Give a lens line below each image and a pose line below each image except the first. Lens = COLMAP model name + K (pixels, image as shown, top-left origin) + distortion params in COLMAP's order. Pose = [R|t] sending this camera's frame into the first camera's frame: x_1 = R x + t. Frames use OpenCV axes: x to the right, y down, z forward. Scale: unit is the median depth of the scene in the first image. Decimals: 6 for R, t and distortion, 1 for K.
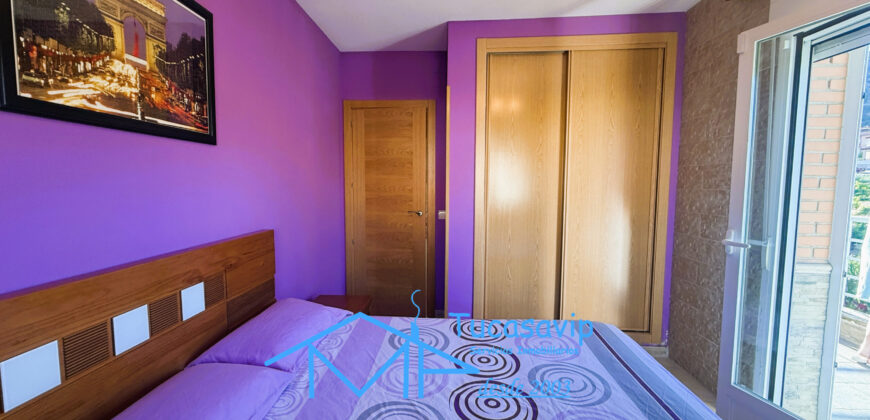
lens RADIAL K [[344.7, 0, 435.3], [0, 344.7, 208.7], [0, 0, 1]] dist [-0.000319, 0.000583]
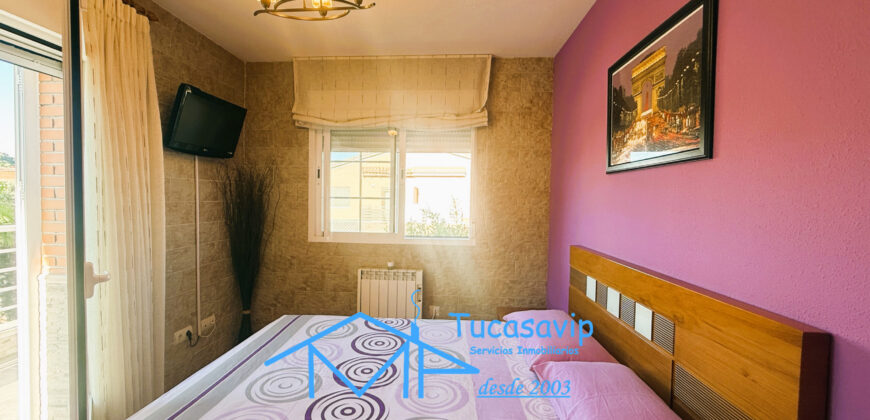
lens RADIAL K [[344.7, 0, 435.1], [0, 344.7, 210.9], [0, 0, 1]] dist [-0.000319, 0.000583]
pose [[-0.999723, -0.020751, -0.011073, -0.057341], [-0.021824, 0.993944, 0.107698, -0.166741], [0.008771, 0.107910, -0.994122, 2.071048]]
